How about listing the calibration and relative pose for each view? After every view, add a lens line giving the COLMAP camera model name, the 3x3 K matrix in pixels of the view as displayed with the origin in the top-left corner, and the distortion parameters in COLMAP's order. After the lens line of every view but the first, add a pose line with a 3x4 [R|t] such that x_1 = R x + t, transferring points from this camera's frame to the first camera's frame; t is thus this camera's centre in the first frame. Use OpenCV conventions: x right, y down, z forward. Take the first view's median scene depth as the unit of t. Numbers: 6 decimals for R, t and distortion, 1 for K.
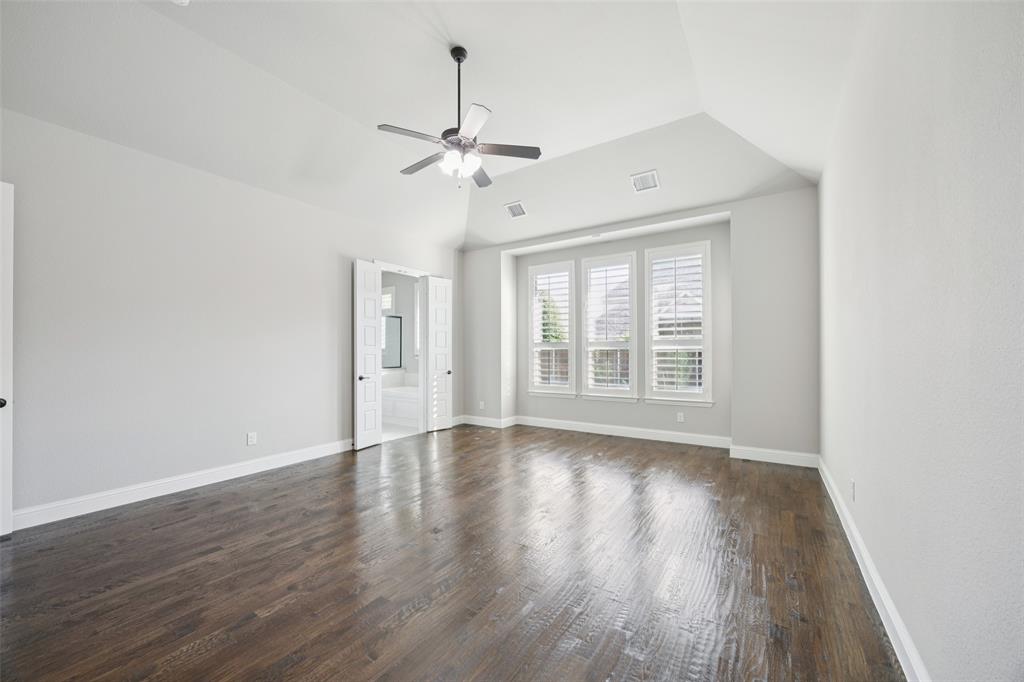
lens RADIAL K [[389.3, 0, 507.5], [0, 389.3, 348.4], [0, 0, 1]] dist [-0.004276, 0.000552]
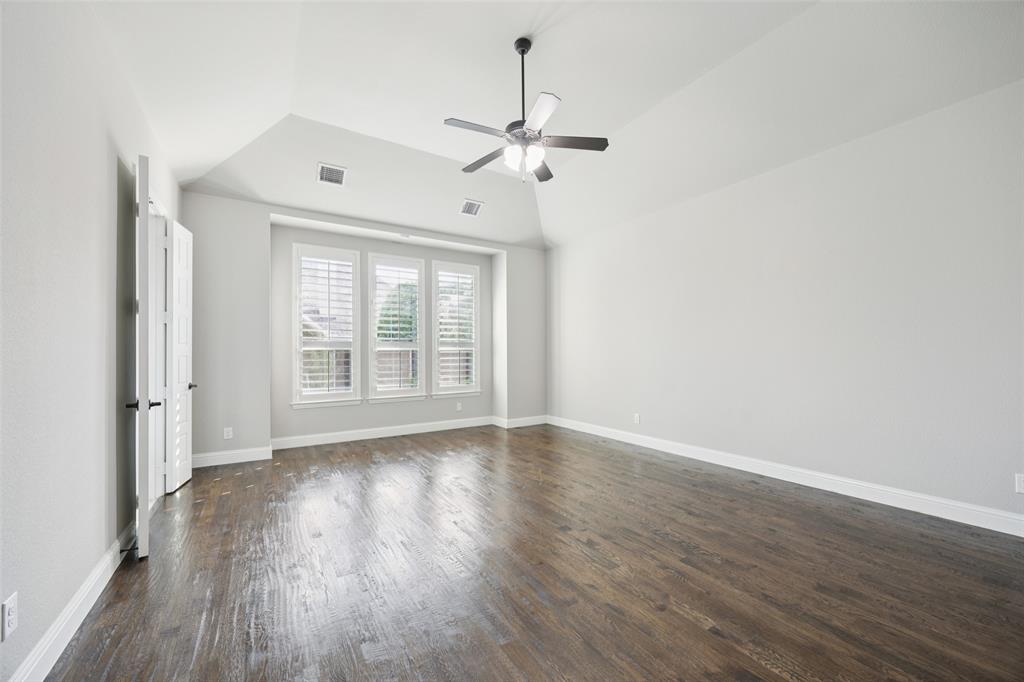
lens RADIAL K [[389.3, 0, 505.7], [0, 389.3, 348.2], [0, 0, 1]] dist [-0.004276, 0.000552]
pose [[0.407727, 0.012066, 0.913024, -0.536170], [-0.004616, 0.999927, -0.011153, 0.007620], [-0.913092, 0.000333, 0.407753, 0.335025]]
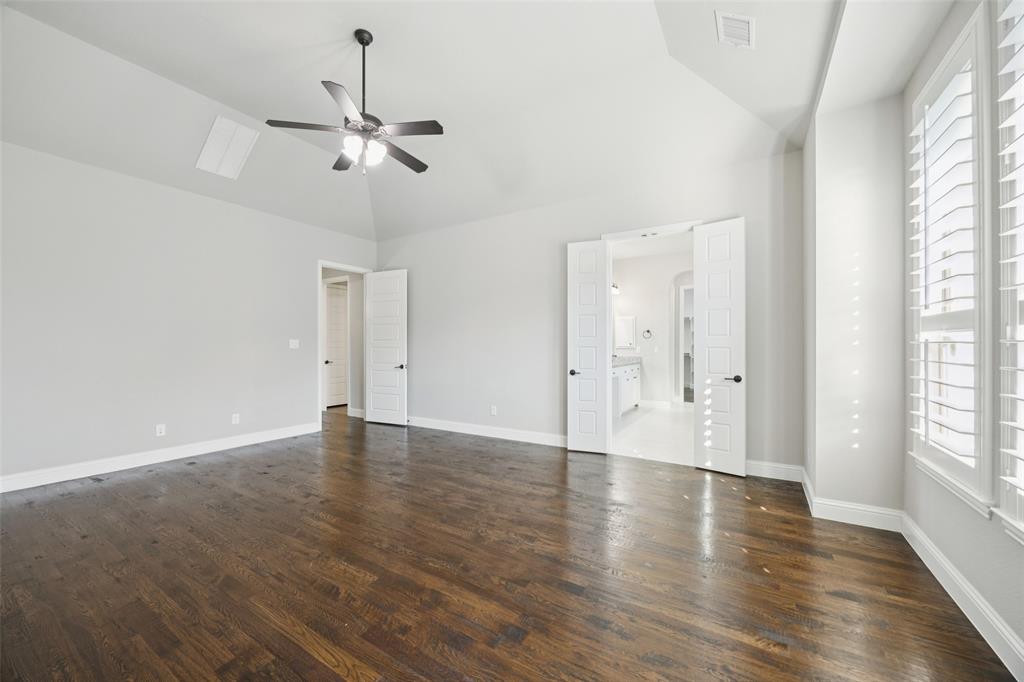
lens RADIAL K [[389.3, 0, 508.0], [0, 389.3, 341.9], [0, 0, 1]] dist [-0.004276, 0.000552]
pose [[0.035125, -0.007014, -0.999358, 0.444572], [0.011986, 0.999906, -0.006596, 0.007042], [0.999311, -0.011747, 0.035206, 0.686709]]
